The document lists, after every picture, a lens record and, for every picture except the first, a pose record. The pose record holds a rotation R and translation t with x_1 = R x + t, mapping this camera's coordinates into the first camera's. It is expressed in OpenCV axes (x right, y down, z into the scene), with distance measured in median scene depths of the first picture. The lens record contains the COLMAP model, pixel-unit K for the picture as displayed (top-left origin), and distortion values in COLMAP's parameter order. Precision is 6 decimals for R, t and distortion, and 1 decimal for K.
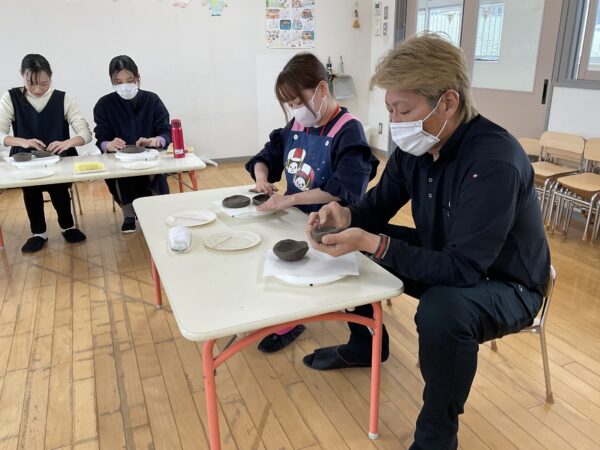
lens RADIAL K [[497.0, 0, 300.0], [0, 497.0, 225.0], [0, 0, 1]] dist [0.073848, -0.136099]
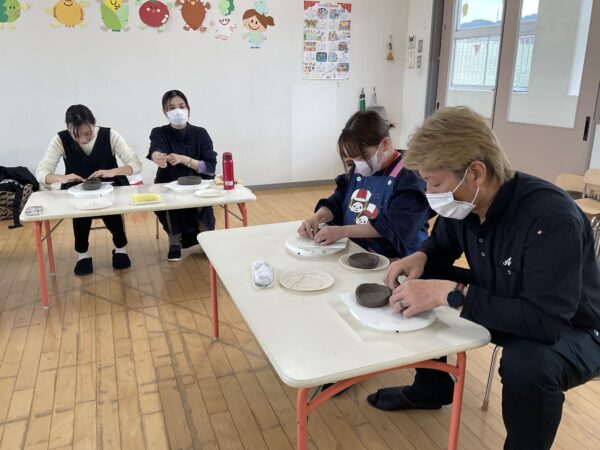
lens RADIAL K [[497.0, 0, 300.0], [0, 497.0, 225.0], [0, 0, 1]] dist [0.073848, -0.136099]
pose [[0.999532, 0.019082, -0.023894, -0.093879], [-0.020044, 0.998971, -0.040680, -0.030899], [0.023093, 0.041140, 0.998887, -0.018807]]
